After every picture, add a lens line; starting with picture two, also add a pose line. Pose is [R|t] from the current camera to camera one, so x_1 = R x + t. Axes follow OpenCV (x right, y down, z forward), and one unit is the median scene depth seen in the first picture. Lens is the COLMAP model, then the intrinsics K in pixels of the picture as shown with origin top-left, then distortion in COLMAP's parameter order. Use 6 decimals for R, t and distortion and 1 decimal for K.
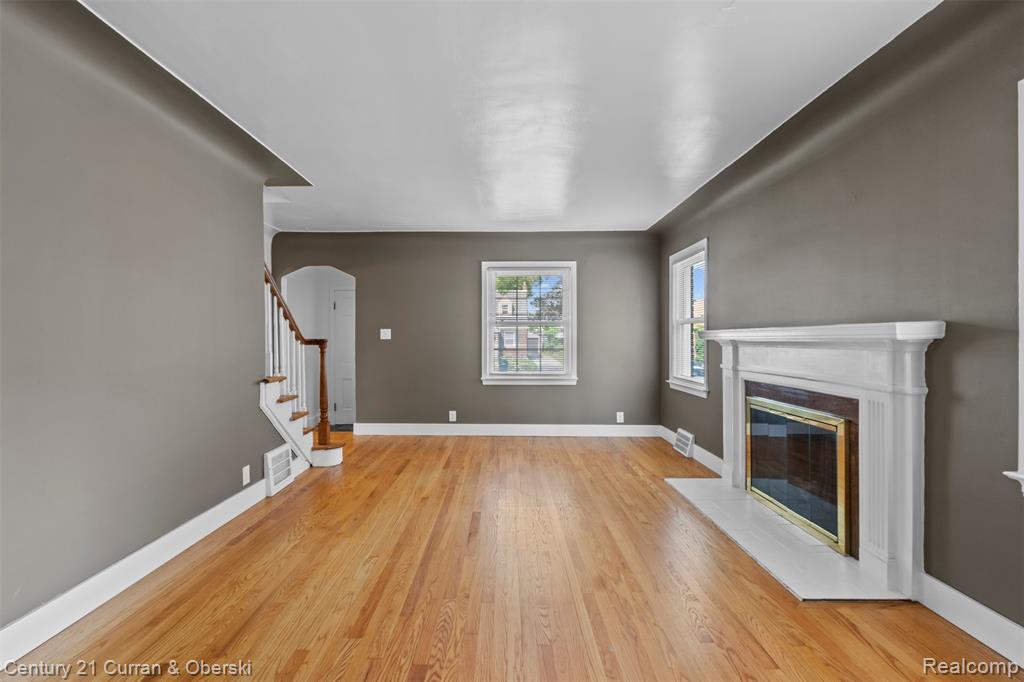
lens RADIAL K [[479.2, 0, 512.0], [0, 479.2, 341.0], [0, 0, 1]] dist [0.000378, 0.000054]
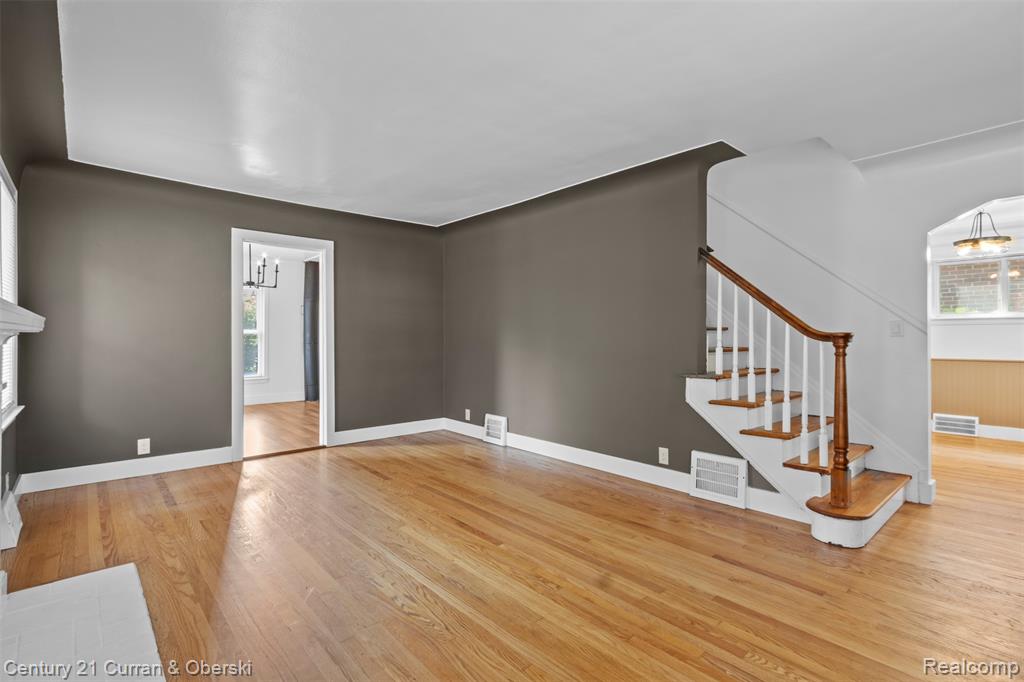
lens RADIAL K [[479.2, 0, 512.0], [0, 479.2, 341.0], [0, 0, 1]] dist [0.000378, 0.000054]
pose [[-0.759094, 0.007108, -0.650942, 0.425220], [-0.000028, 0.999940, 0.010952, 0.000530], [0.650981, 0.008331, -0.759049, 1.572135]]
